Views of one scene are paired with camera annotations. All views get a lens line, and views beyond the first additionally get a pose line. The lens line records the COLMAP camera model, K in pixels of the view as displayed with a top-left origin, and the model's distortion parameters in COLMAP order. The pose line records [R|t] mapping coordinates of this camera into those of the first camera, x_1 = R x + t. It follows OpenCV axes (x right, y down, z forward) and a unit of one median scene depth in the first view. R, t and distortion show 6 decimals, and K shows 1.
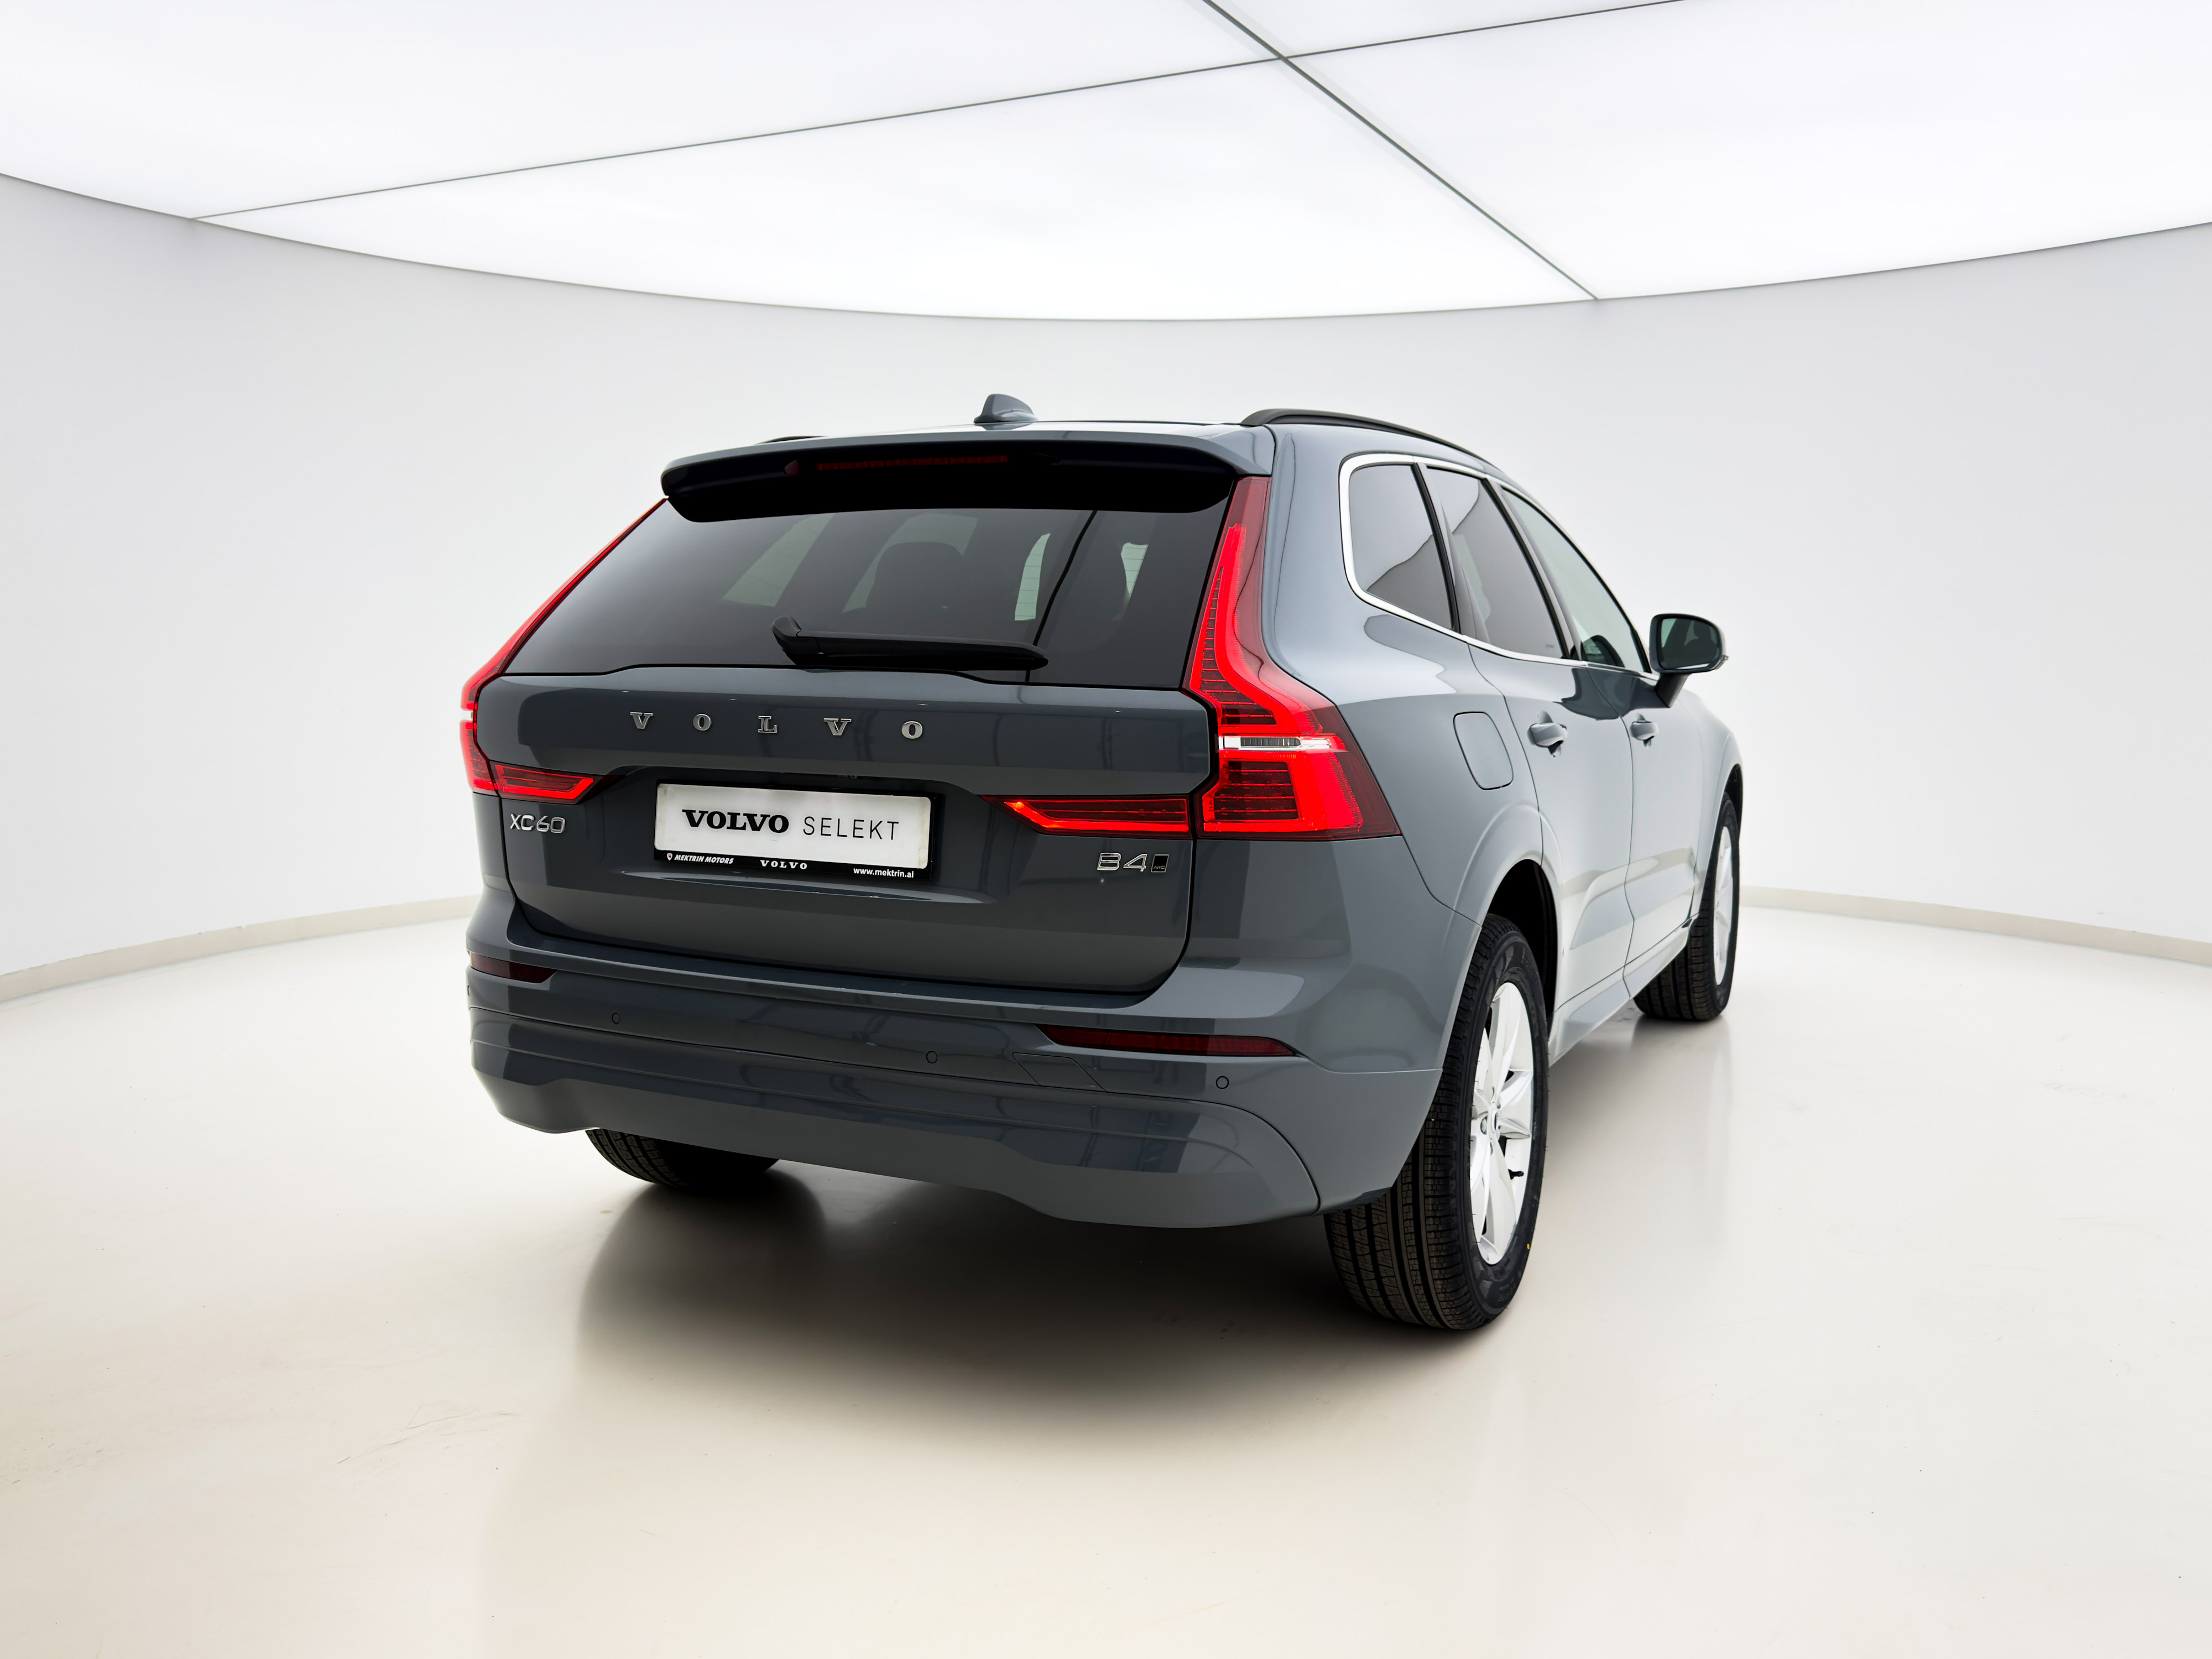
lens RADIAL K [[1564.8, 0, 1106.1], [0, 1564.8, 746.5], [0, 0, 1]] dist [0.006932, -0.018653]
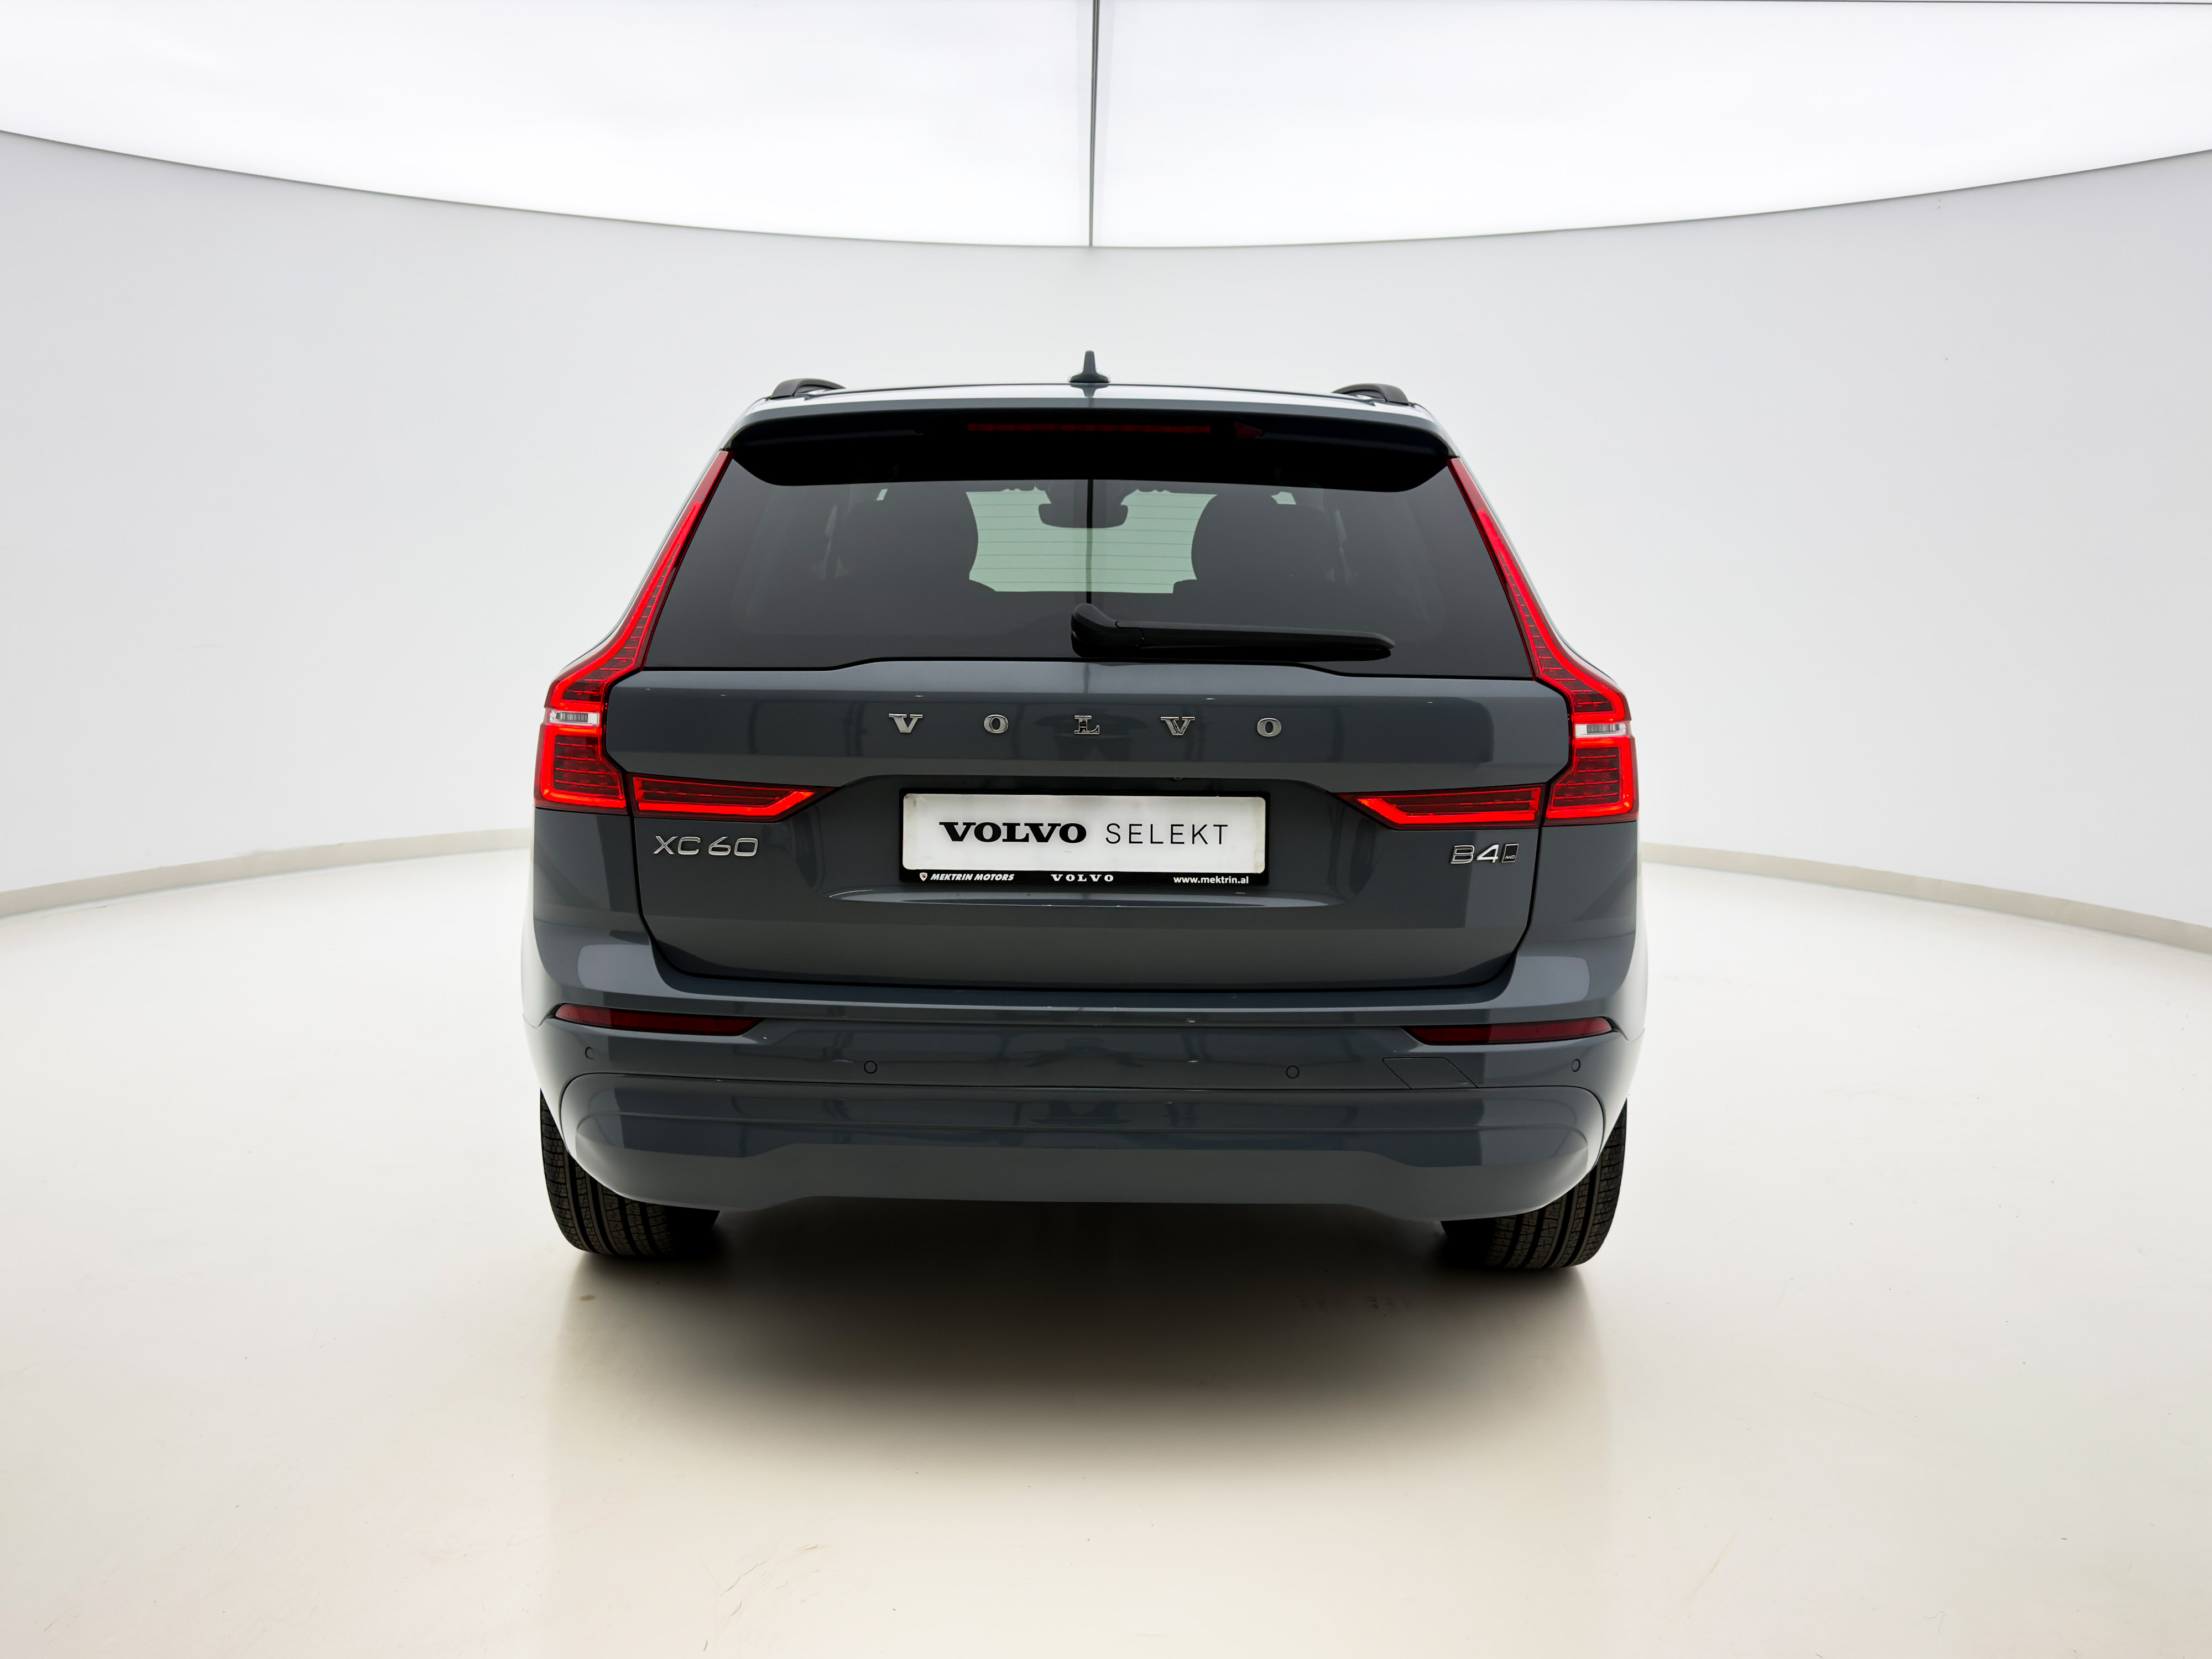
lens RADIAL K [[1625.0, 0, 1106.0], [0, 1625.0, 723.0], [0, 0, 1]] dist [0.008569, 0.000050]
pose [[0.933104, -0.033365, 0.358057, -0.530018], [0.025599, 0.999323, 0.026409, -0.038754], [-0.358696, -0.015477, 0.933326, 0.119293]]
